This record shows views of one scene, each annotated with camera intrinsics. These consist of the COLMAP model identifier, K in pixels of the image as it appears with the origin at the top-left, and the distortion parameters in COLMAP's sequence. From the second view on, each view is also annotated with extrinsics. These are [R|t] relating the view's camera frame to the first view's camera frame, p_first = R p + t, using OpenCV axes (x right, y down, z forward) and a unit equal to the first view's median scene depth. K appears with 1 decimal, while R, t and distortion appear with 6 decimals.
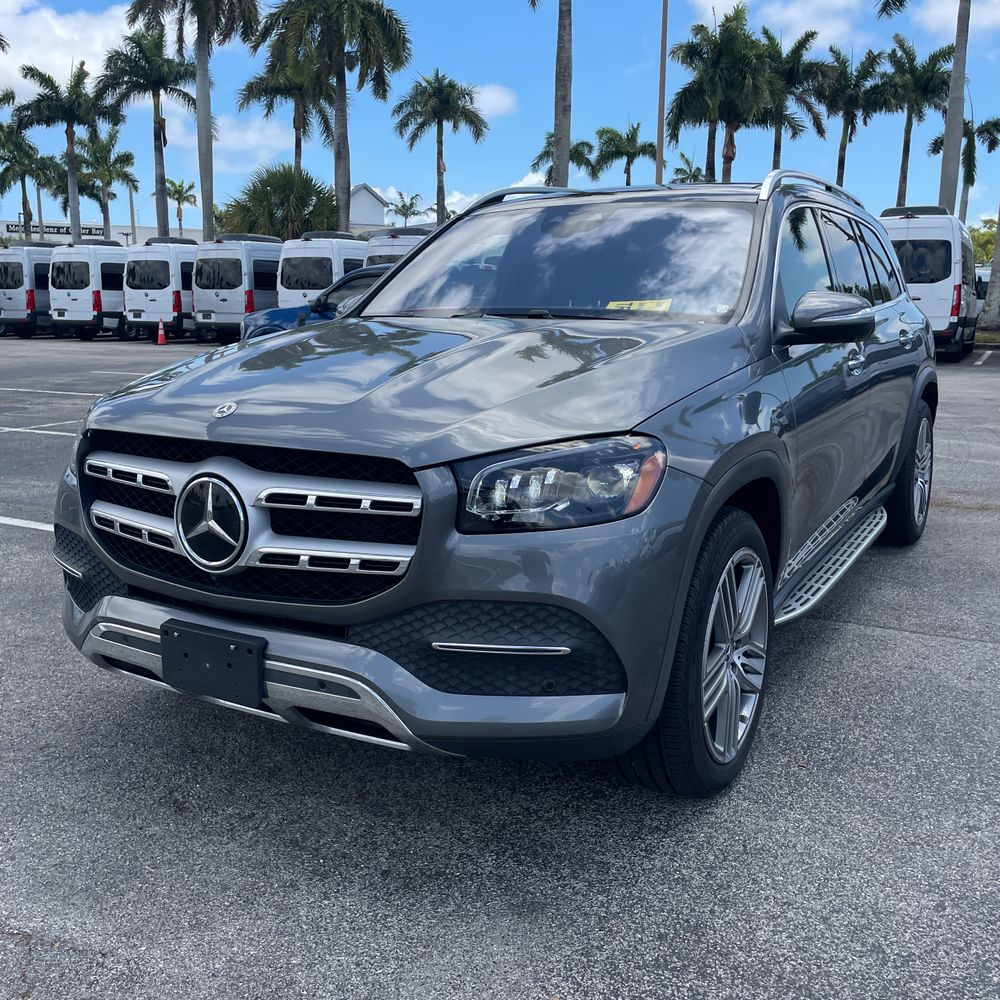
lens RADIAL K [[1037.4, 0, 499.9], [0, 1037.4, 498.7], [0, 0, 1]] dist [0.098079, -0.158991]
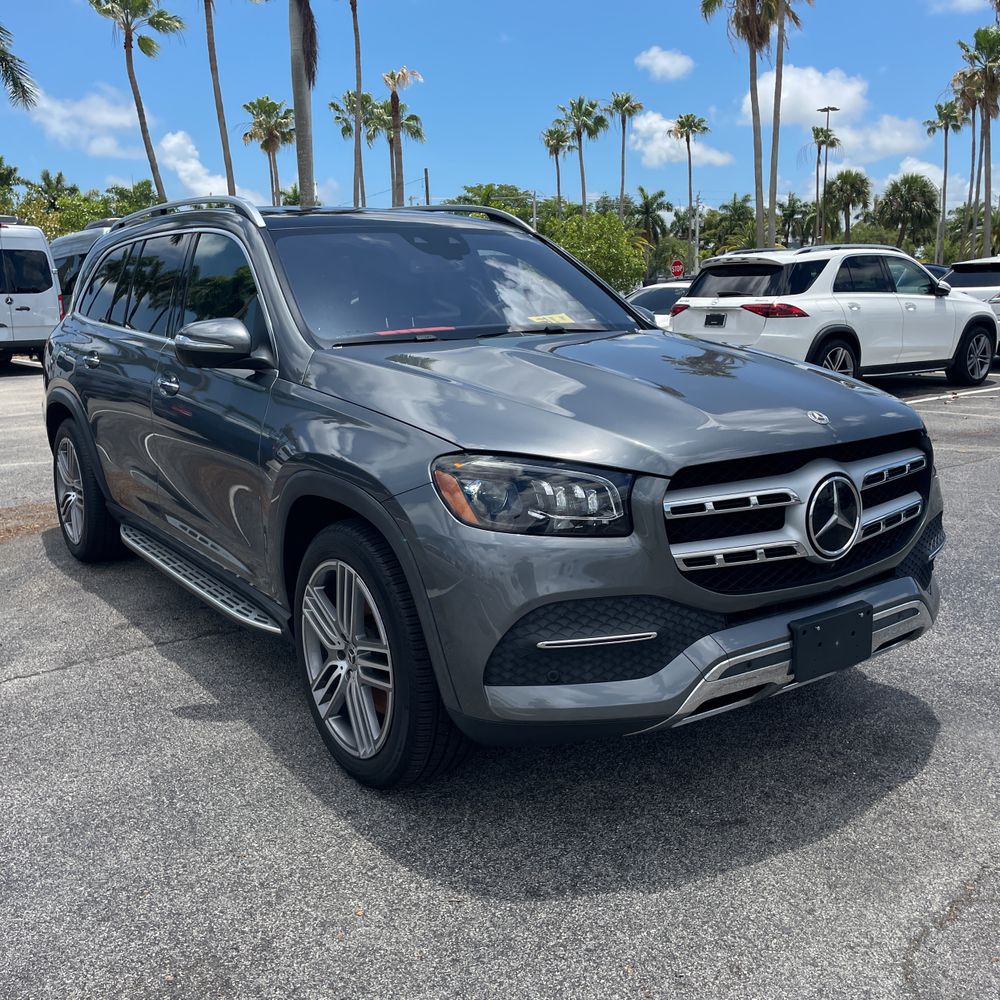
lens RADIAL K [[1012.8, 0, 497.0], [0, 1012.8, 497.4], [0, 0, 1]] dist [0.098175, -0.140713]
pose [[0.411654, -0.193607, 0.890538, -1.358255], [0.201890, 0.972268, 0.118052, -0.193655], [-0.888697, 0.131194, 0.439325, 0.811231]]
